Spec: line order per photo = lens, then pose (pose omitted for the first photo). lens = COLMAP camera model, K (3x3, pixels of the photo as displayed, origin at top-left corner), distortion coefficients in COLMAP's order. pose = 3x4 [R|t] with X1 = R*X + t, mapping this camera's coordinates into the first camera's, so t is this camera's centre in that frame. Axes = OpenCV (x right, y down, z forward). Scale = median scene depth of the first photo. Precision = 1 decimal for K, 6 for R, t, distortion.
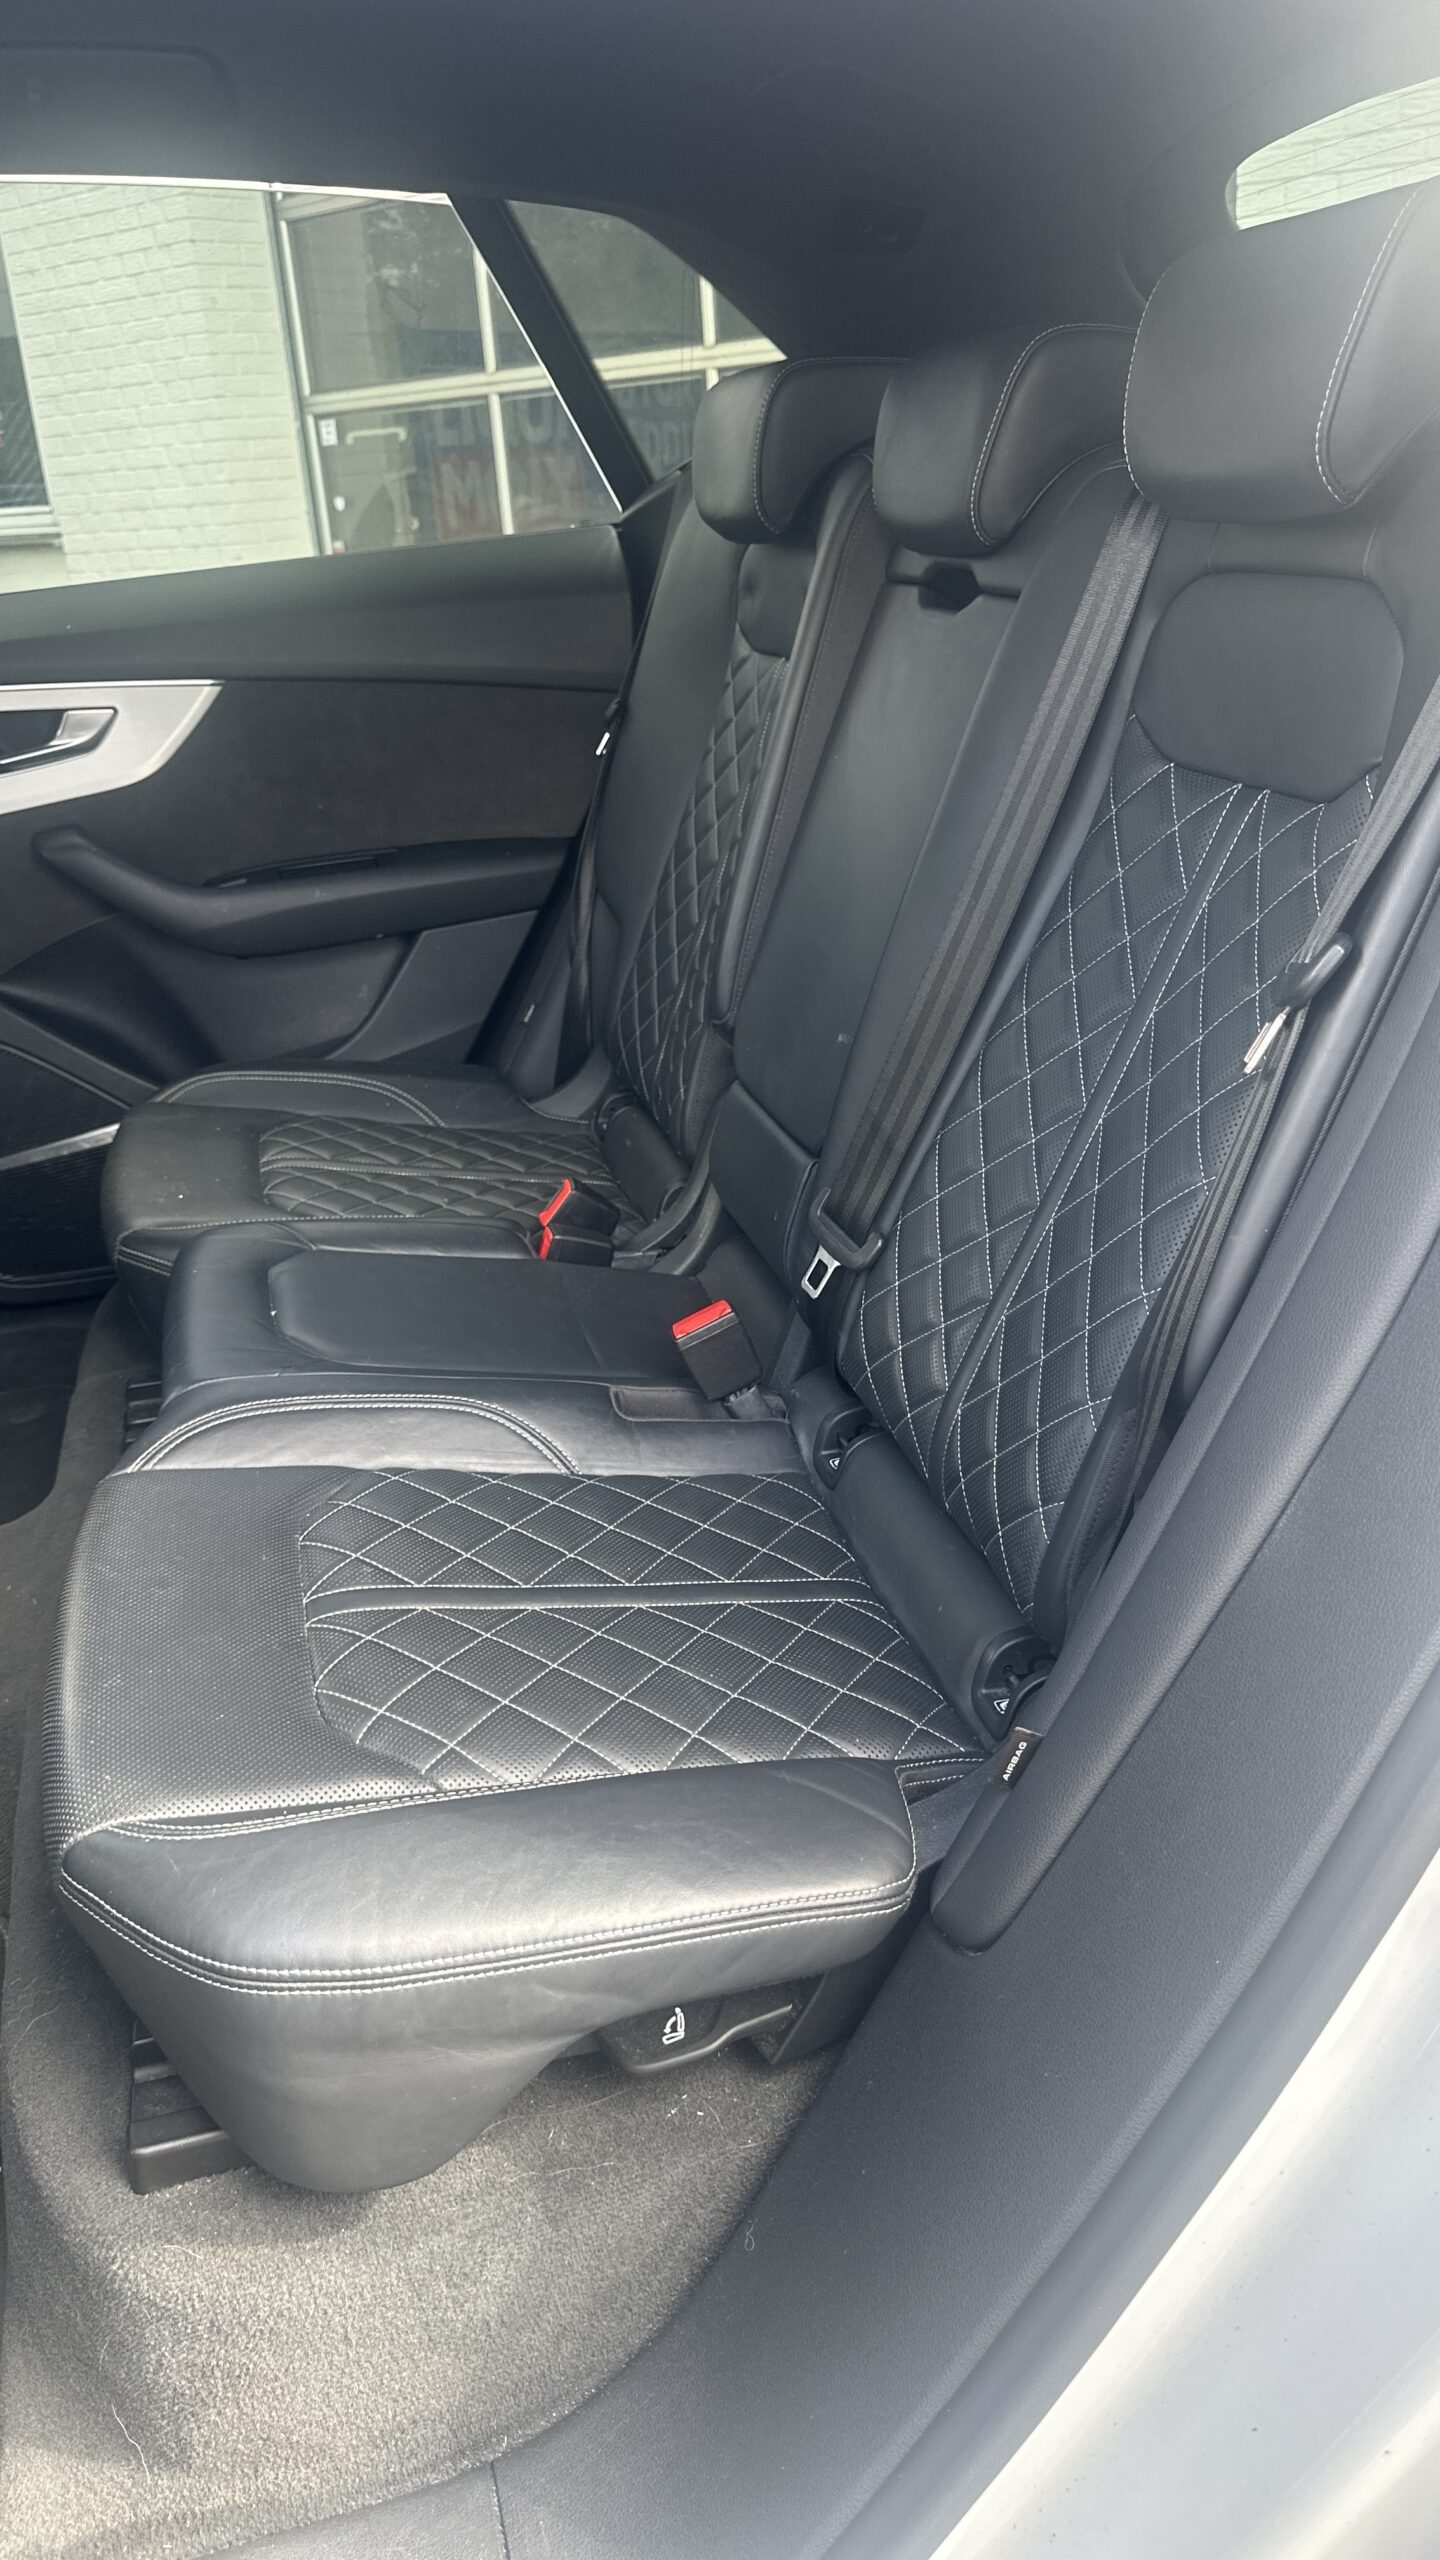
lens RADIAL K [[1756.8, 0, 720.0], [0, 1756.8, 1280.0], [0, 0, 1]] dist [0.048837, -0.135037]
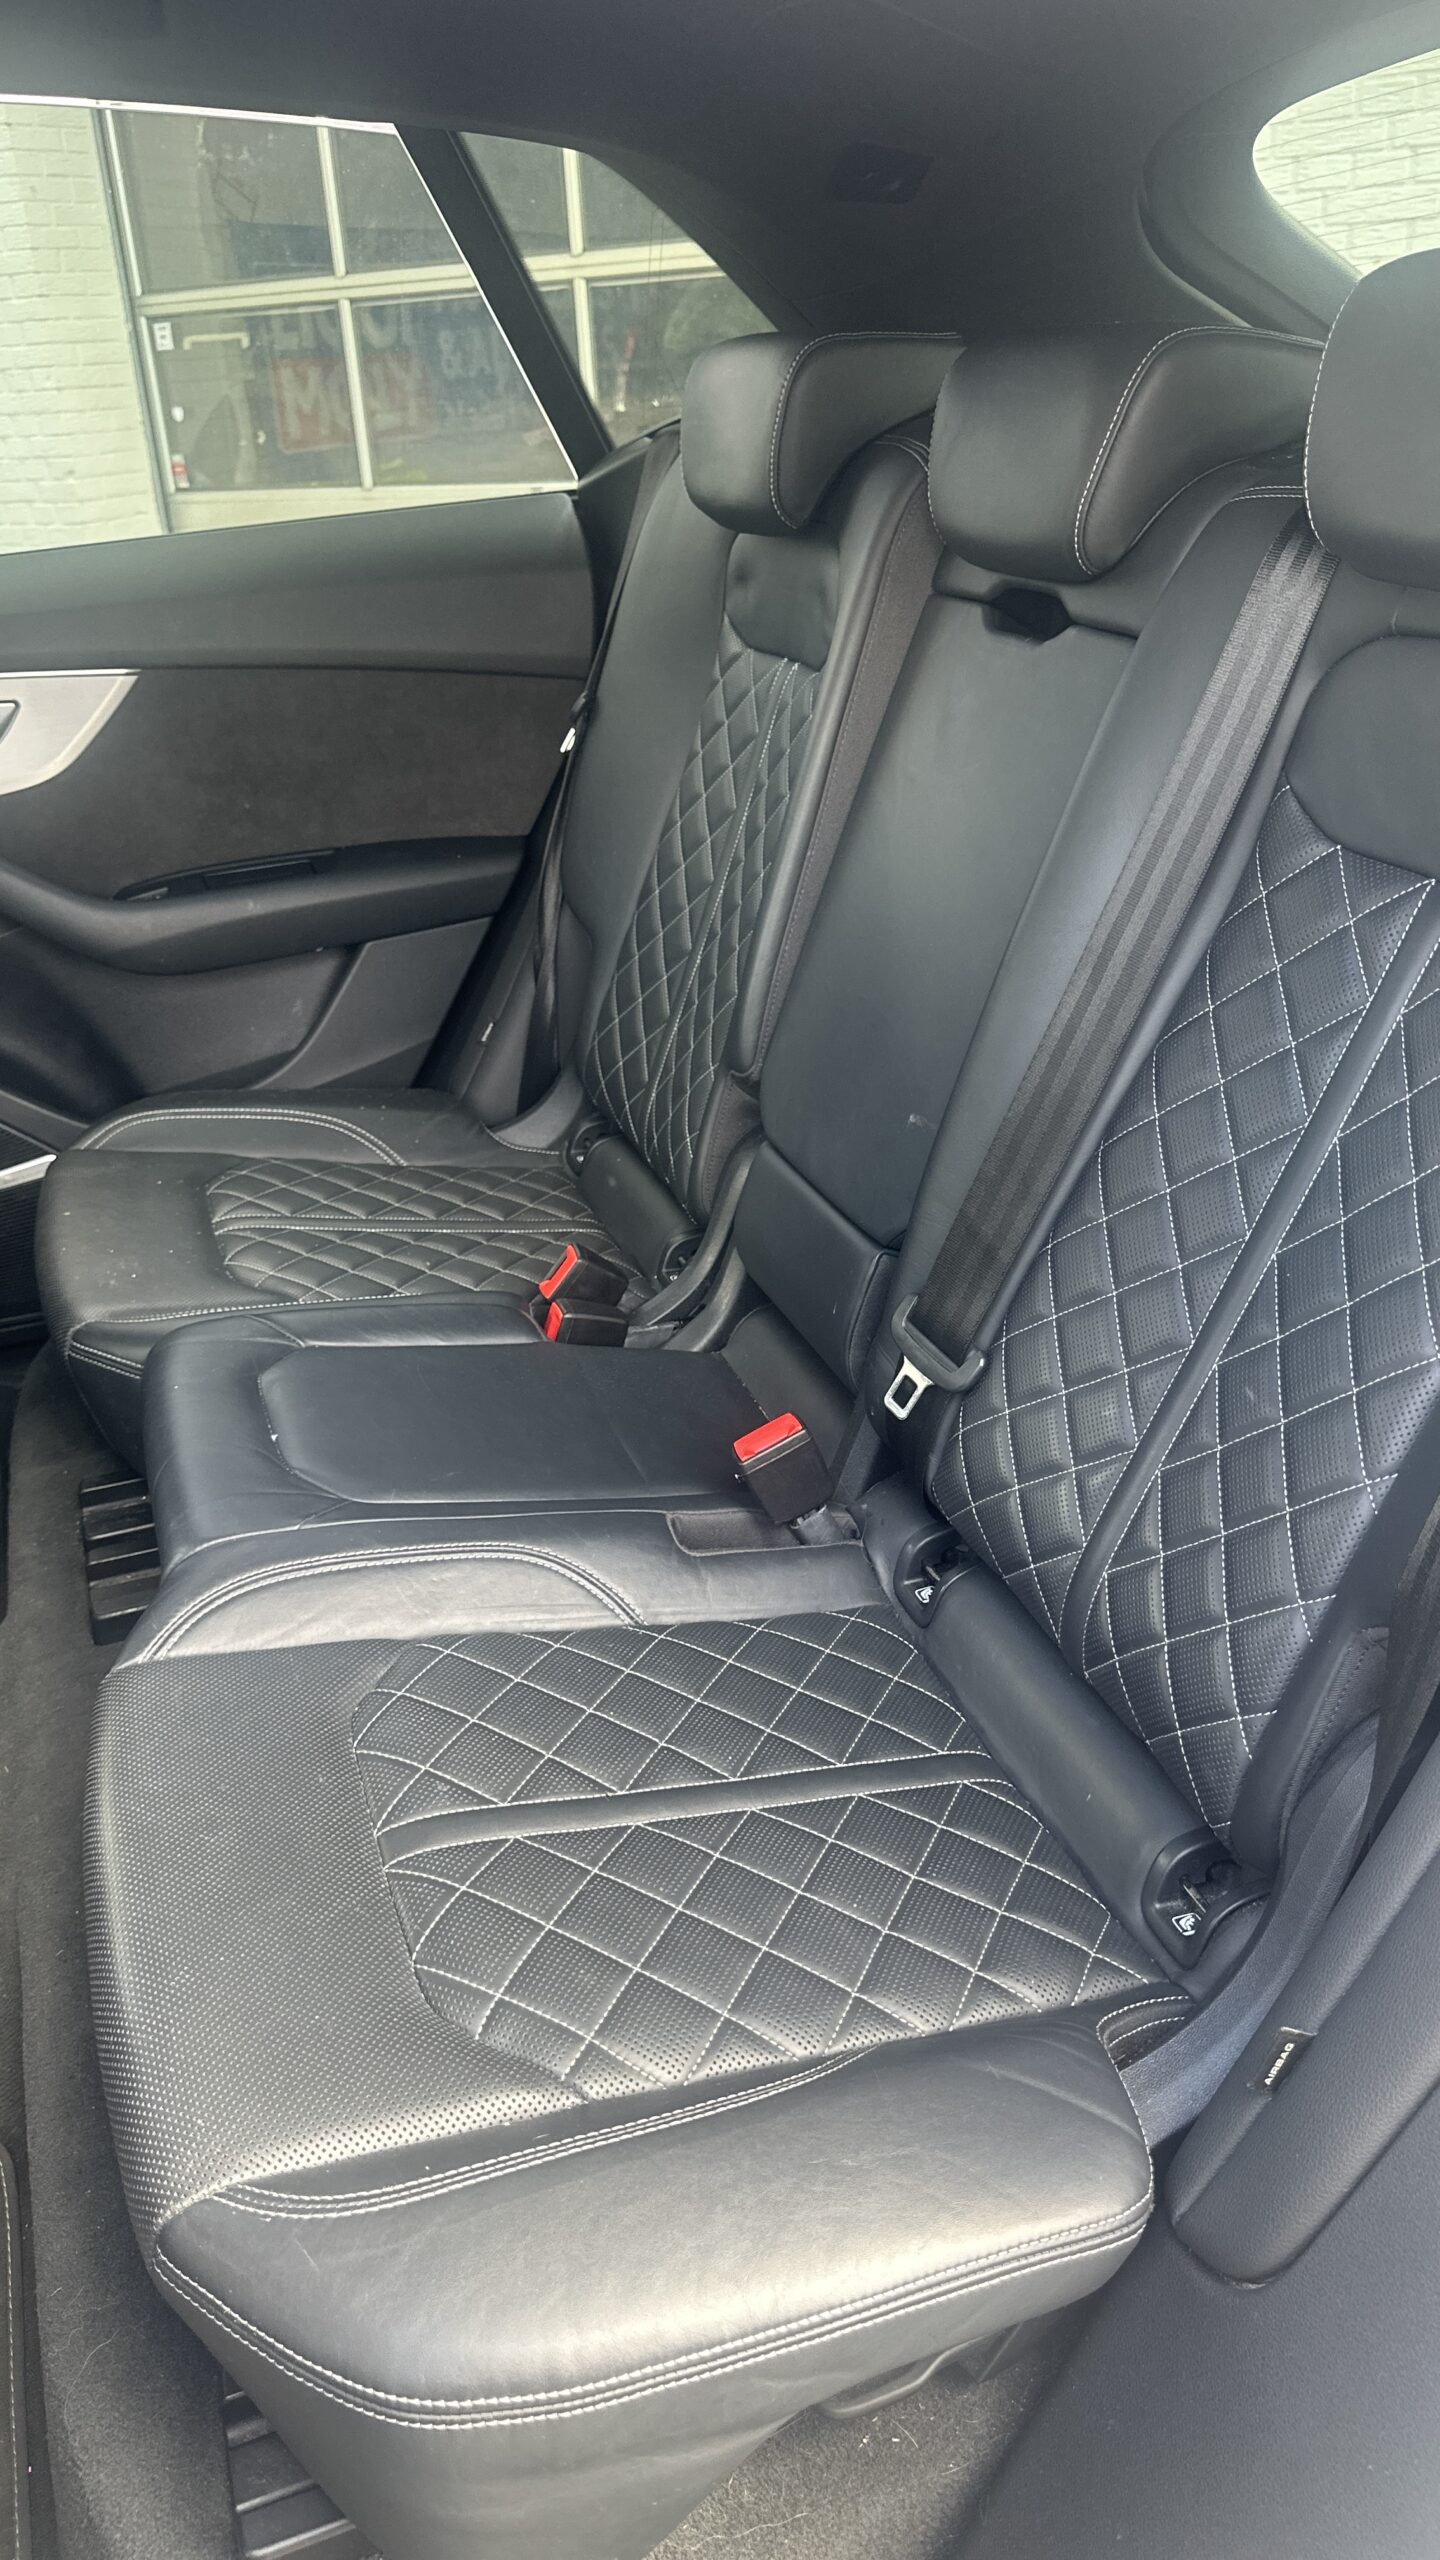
lens RADIAL K [[1781.8, 0, 730.2], [0, 1781.8, 1278.2], [0, 0, 1]] dist [0.035660, -0.087227]
pose [[0.996444, -0.026376, 0.080020, -0.097372], [0.023293, 0.998959, 0.039225, -0.092467], [-0.080971, -0.037222, 0.996021, 0.096839]]
